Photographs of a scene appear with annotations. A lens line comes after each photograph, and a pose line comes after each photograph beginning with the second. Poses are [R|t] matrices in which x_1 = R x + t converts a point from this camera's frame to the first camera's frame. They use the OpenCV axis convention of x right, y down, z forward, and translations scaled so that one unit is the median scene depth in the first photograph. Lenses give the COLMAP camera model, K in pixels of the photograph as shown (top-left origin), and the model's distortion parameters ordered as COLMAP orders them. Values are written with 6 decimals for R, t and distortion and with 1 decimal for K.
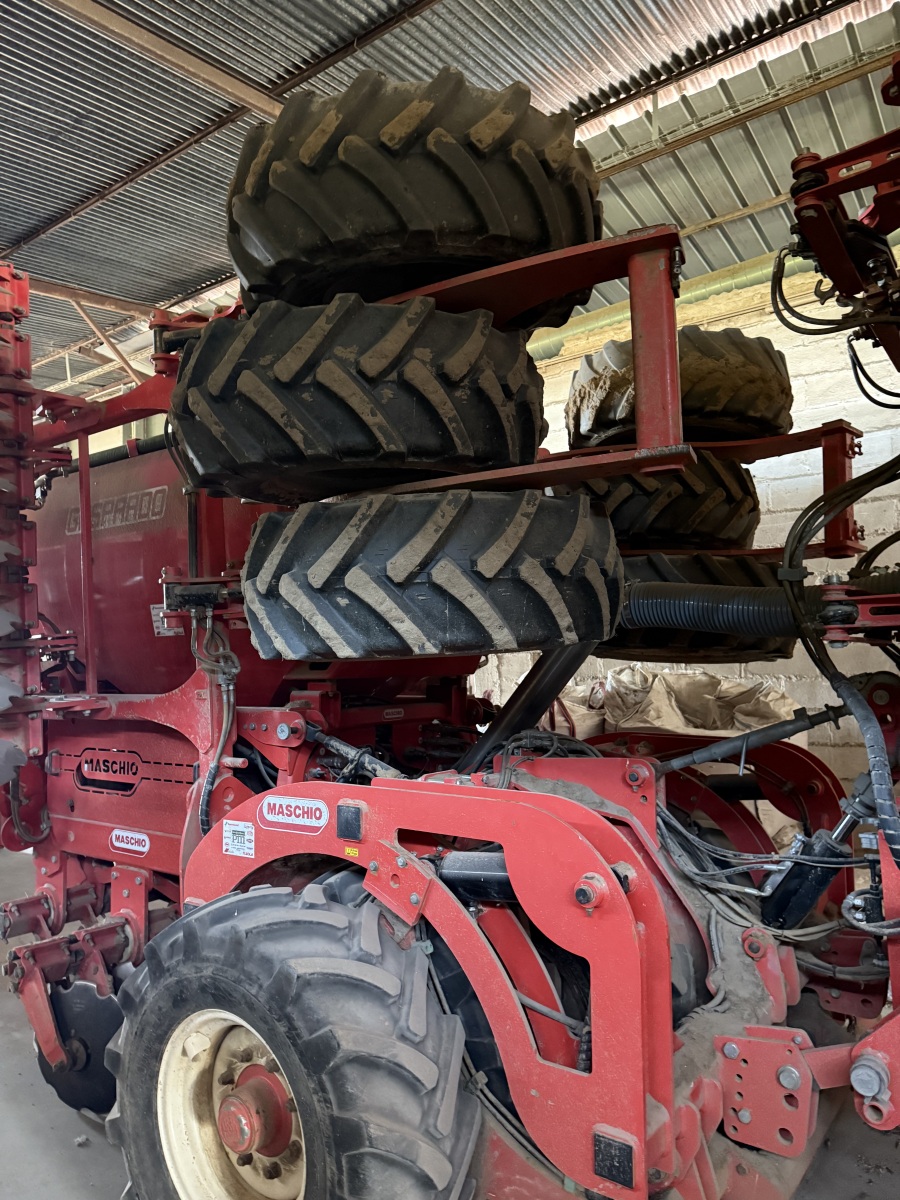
lens RADIAL K [[826.7, 0, 450.0], [0, 826.7, 600.0], [0, 0, 1]] dist [0.048926, -0.067213]
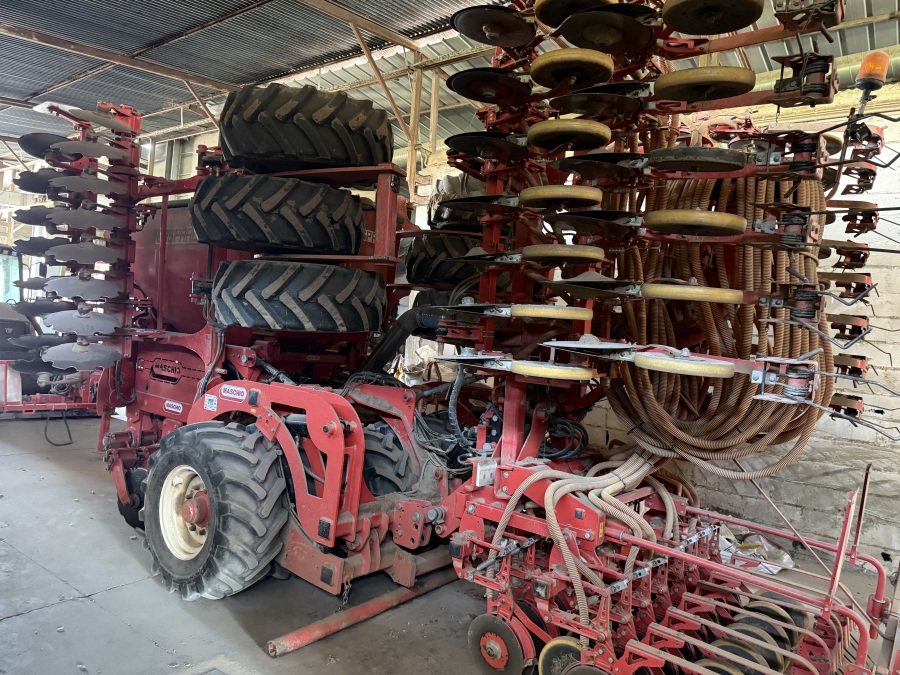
lens RADIAL K [[640.6, 0, 474.9], [0, 640.6, 337.3], [0, 0, 1]] dist [0.088937, -0.150835]
pose [[0.993904, 0.109765, -0.010280, 0.420805], [-0.108674, 0.991159, 0.076121, -0.087590], [0.018545, -0.074540, 0.997046, -0.655838]]
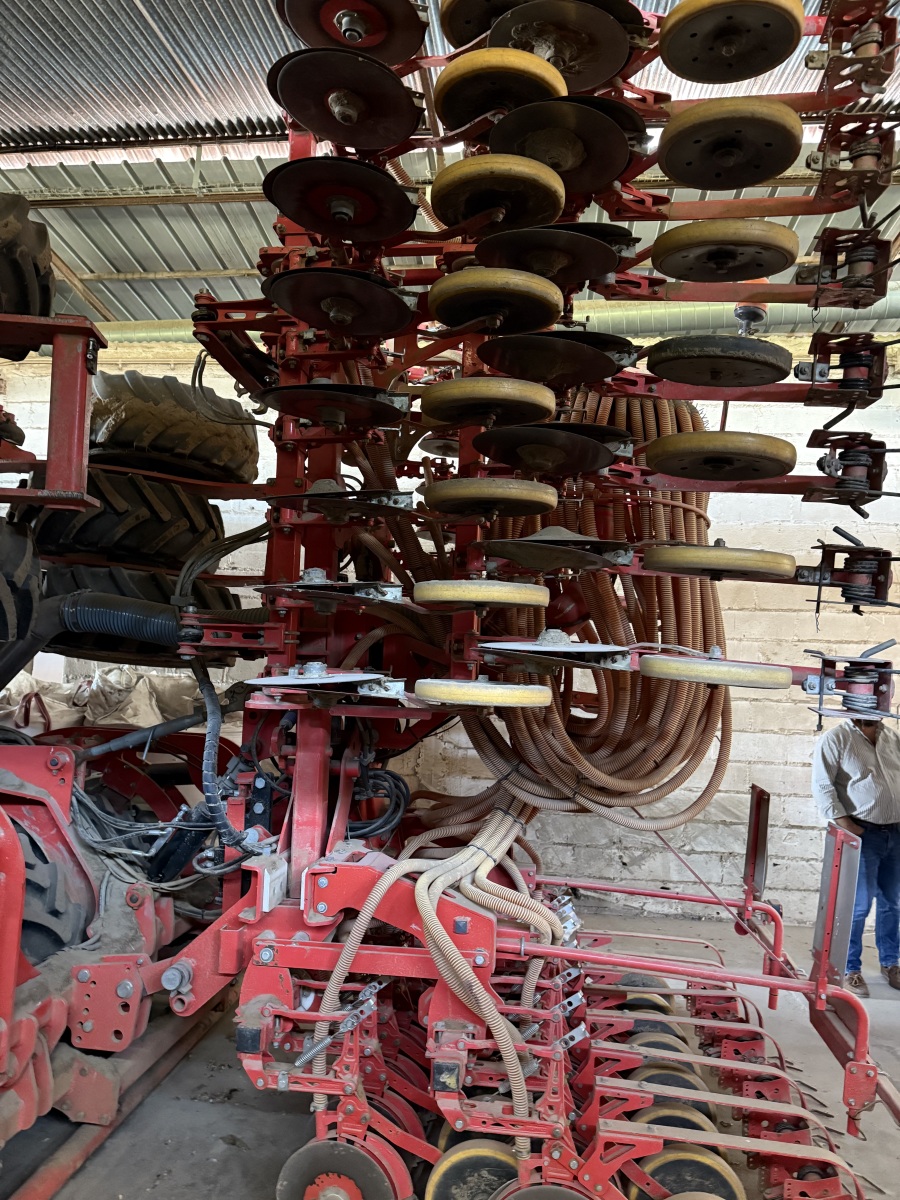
lens RADIAL K [[826.7, 0, 450.0], [0, 826.7, 600.0], [0, 0, 1]] dist [0.048926, -0.067213]
pose [[0.863884, 0.102476, 0.493156, 0.110087], [-0.099363, 0.994517, -0.032599, -0.026273], [-0.493793, -0.020840, 0.869330, -0.274972]]
